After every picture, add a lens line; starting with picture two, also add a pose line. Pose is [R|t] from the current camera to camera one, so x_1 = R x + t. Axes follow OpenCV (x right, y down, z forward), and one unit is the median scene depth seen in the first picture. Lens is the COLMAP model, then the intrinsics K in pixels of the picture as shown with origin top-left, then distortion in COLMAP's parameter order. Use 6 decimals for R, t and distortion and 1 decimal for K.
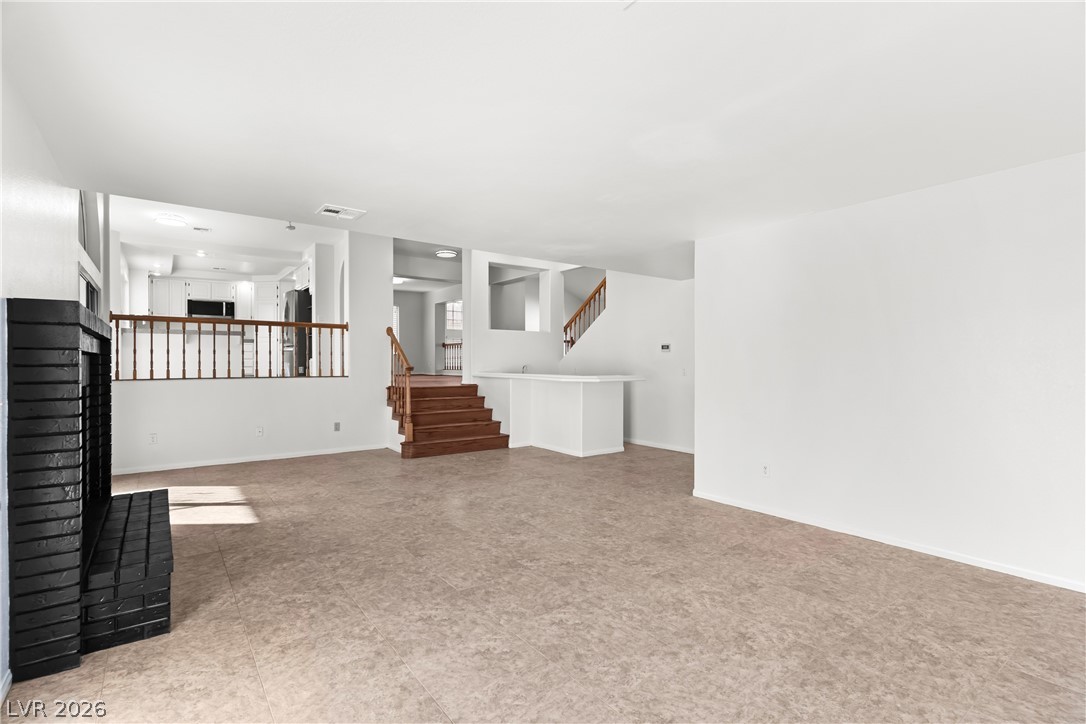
lens RADIAL K [[516.0, 0, 546.3], [0, 516.0, 361.2], [0, 0, 1]] dist [0.000476, 0.000650]
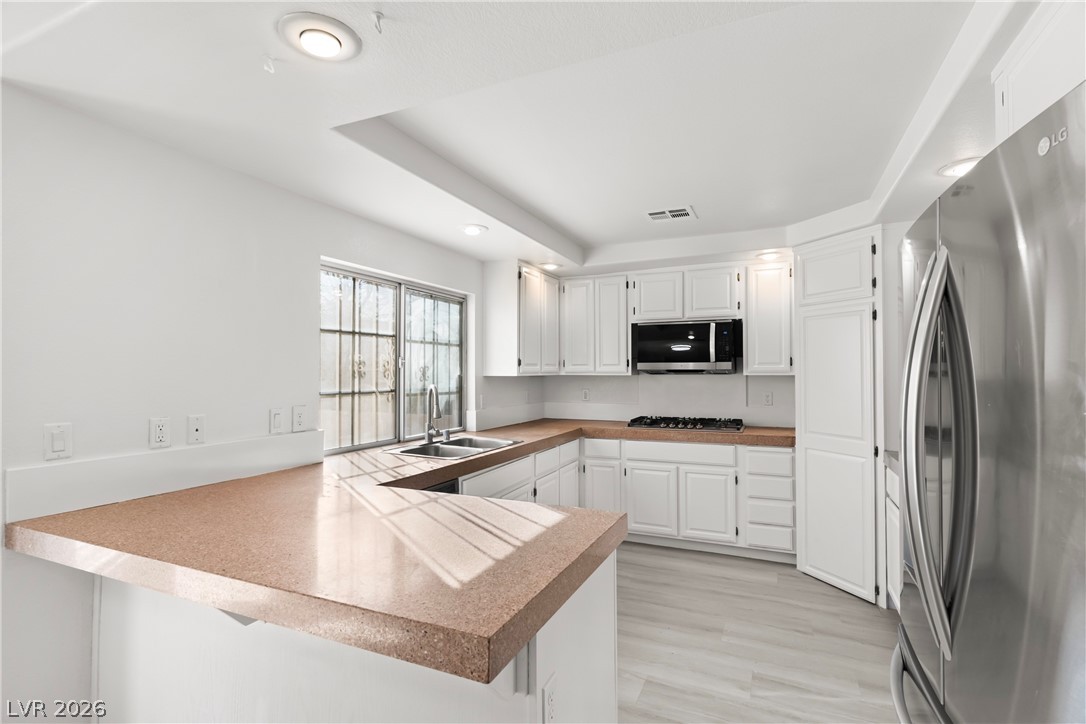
lens RADIAL K [[519.2, 0, 543.6], [0, 519.2, 371.3], [0, 0, 1]] dist [-0.001019, 0.000412]
pose [[0.475151, 0.000164, -0.879904, -0.378359], [0.001144, 0.999999, 0.000803, -0.083342], [0.879903, -0.001388, 0.475150, 0.747400]]
